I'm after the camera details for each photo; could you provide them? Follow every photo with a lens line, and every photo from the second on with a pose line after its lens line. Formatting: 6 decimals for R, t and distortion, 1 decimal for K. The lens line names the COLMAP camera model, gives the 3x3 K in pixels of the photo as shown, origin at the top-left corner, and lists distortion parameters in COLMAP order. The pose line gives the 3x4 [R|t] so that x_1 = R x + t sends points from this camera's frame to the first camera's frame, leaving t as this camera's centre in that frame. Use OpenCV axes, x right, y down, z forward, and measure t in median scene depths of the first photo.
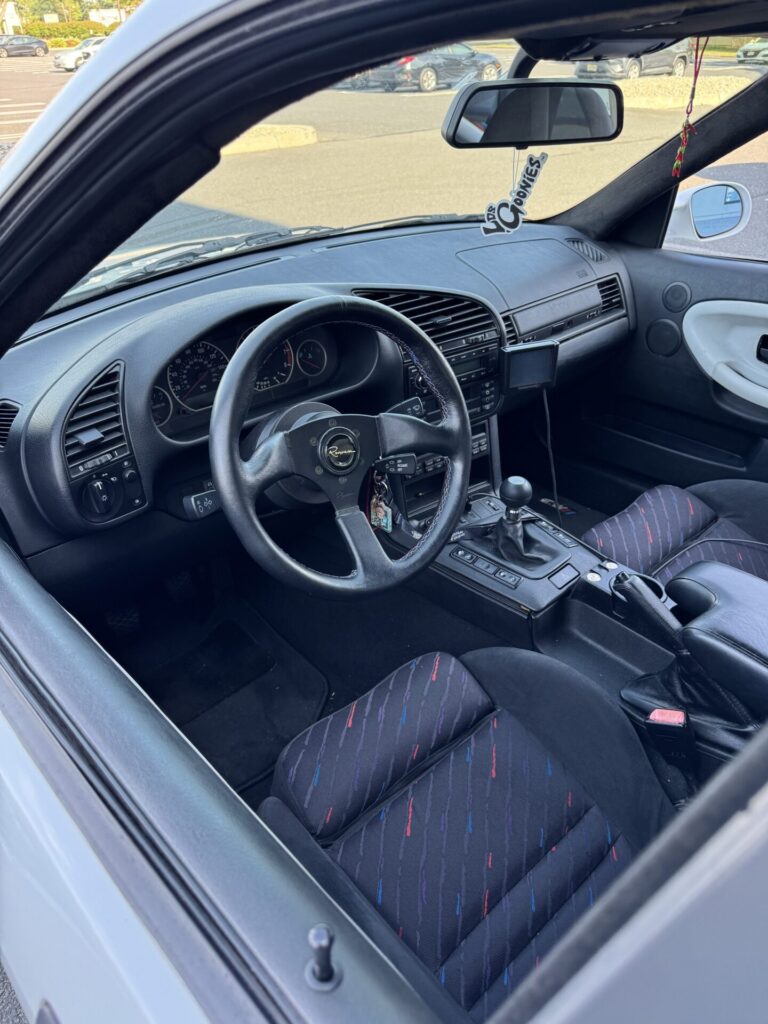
lens RADIAL K [[729.8, 0, 384.1], [0, 729.8, 513.5], [0, 0, 1]] dist [0.014154, -0.014549]
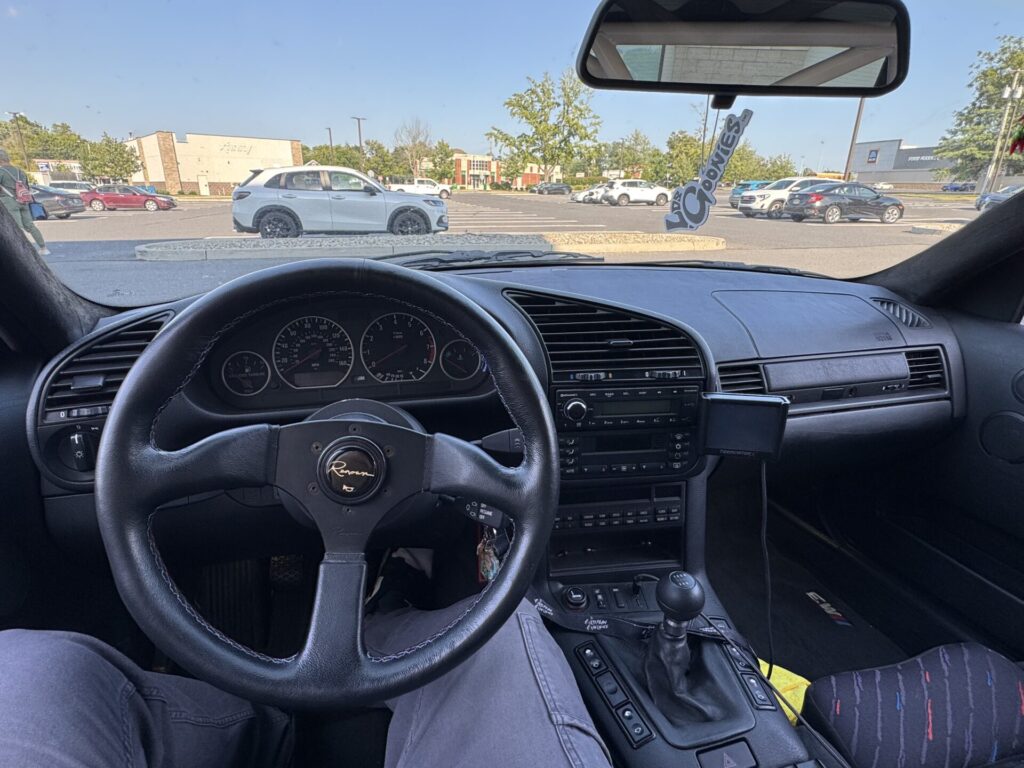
lens RADIAL K [[533.5, 0, 511.8], [0, 533.5, 379.3], [0, 0, 1]] dist [0.004697, -0.005670]
pose [[0.885341, 0.174686, -0.430878, 0.182216], [-0.269319, 0.948107, -0.168999, -0.077849], [0.378996, 0.265665, 0.886445, 0.358668]]
